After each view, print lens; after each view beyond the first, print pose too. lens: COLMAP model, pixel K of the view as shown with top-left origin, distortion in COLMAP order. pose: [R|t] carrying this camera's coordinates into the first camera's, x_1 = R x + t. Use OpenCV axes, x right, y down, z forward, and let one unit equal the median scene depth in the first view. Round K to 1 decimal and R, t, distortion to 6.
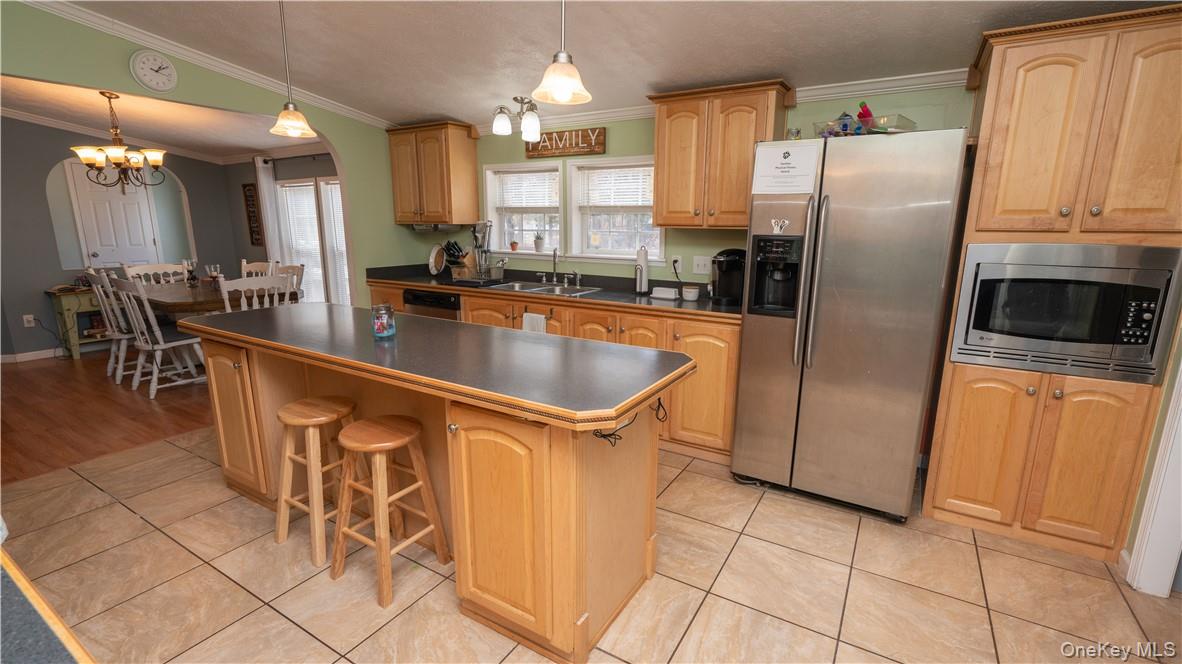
lens RADIAL K [[520.2, 0, 582.8], [0, 520.2, 338.9], [0, 0, 1]] dist [-0.013053, 0.006120]
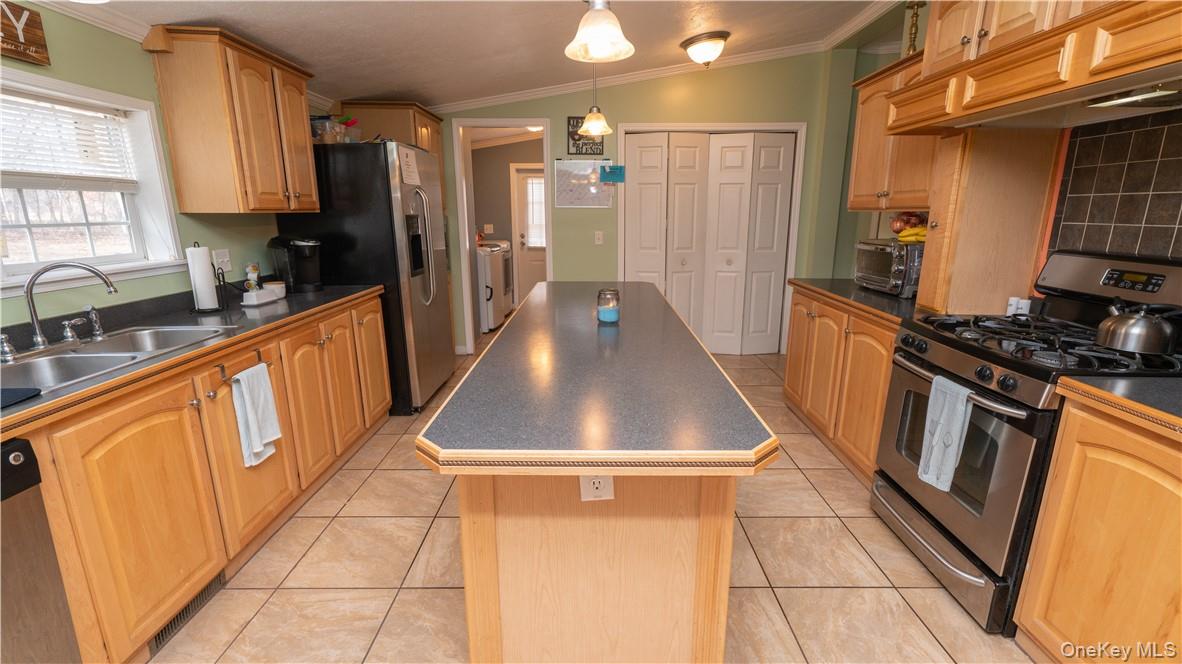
lens RADIAL K [[520.2, 0, 588.4], [0, 520.2, 338.8], [0, 0, 1]] dist [-0.013053, 0.006120]
pose [[-0.522816, -0.213802, 0.825198, -0.662659], [0.186404, 0.915935, 0.355410, -0.187166], [-0.831816, 0.339635, -0.439011, 0.828780]]
